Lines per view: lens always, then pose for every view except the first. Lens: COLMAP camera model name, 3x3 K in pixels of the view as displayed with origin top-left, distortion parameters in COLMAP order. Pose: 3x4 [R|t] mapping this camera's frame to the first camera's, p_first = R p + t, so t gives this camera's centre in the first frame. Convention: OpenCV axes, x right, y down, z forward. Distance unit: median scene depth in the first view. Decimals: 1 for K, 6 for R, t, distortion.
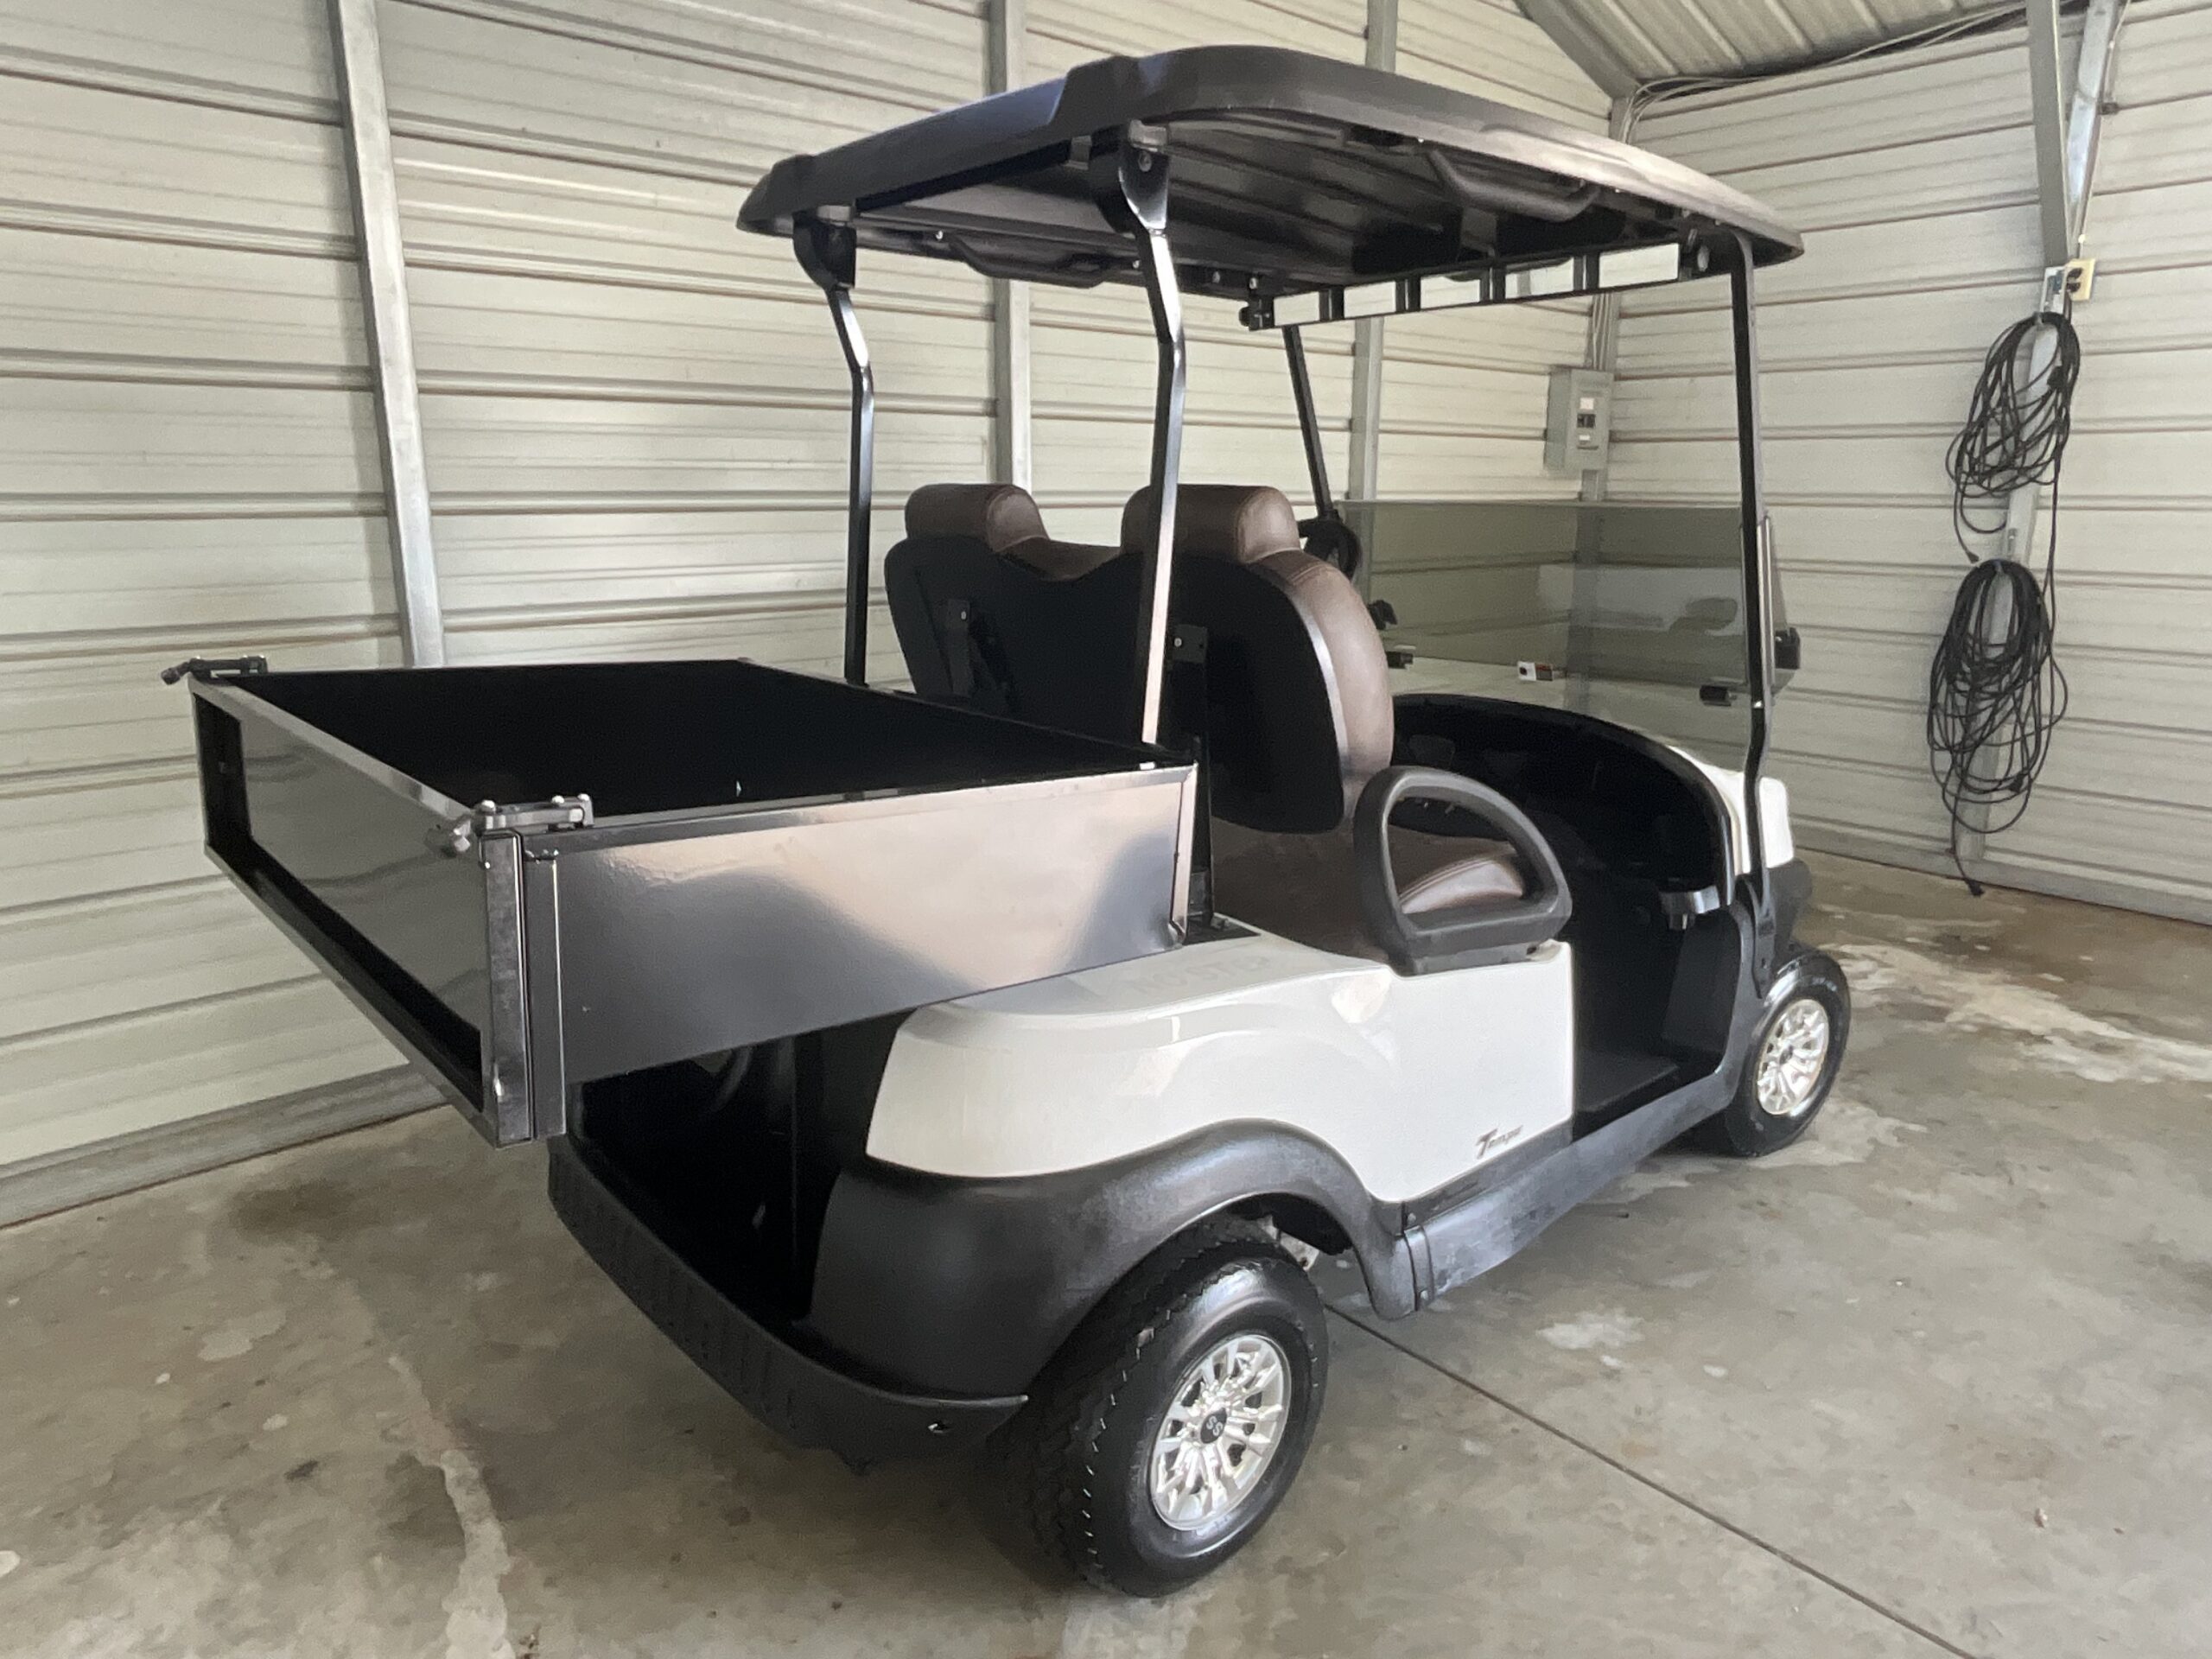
lens RADIAL K [[1399.6, 0, 1106.0], [0, 1399.6, 829.5], [0, 0, 1]] dist [0.002545, 0.000926]
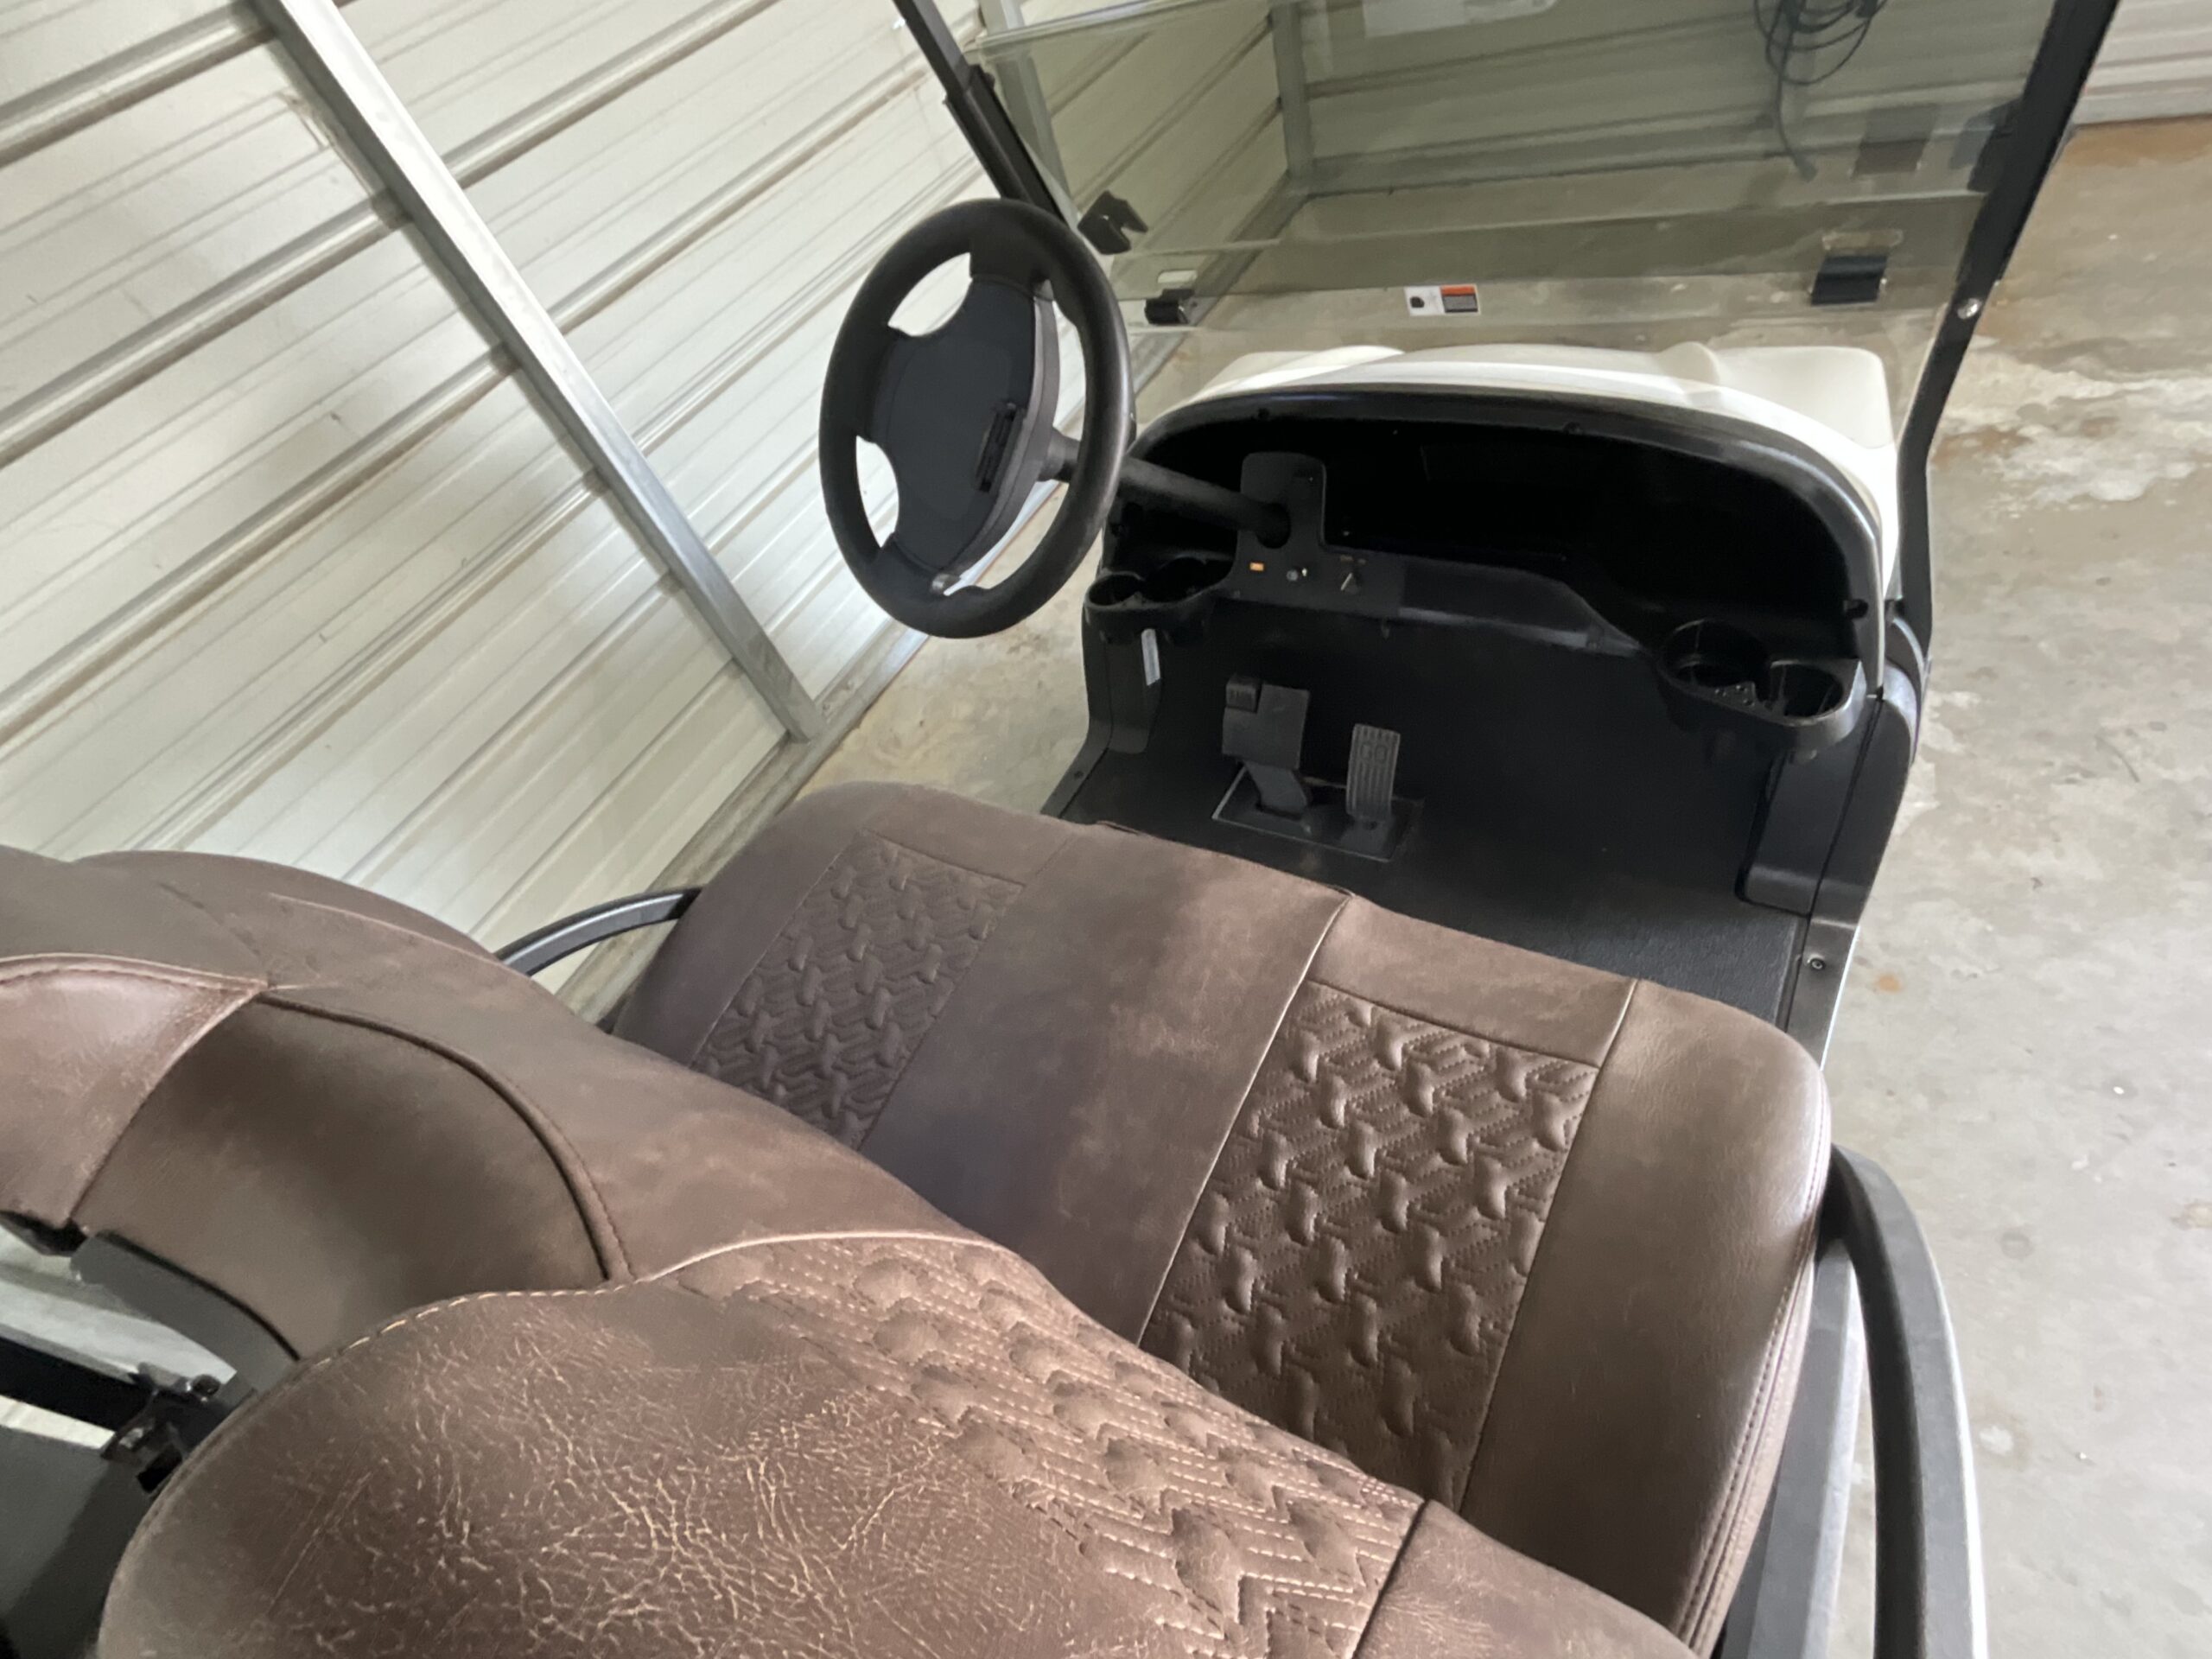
lens RADIAL K [[996.9, 0, 1106.0], [0, 996.9, 829.5], [0, 0, 1]] dist [0.001015, -0.000247]
pose [[0.915053, -0.403171, -0.011435, 0.109349], [0.343528, 0.764202, 0.545879, -0.209632], [-0.211344, -0.503437, 0.837786, 0.597705]]
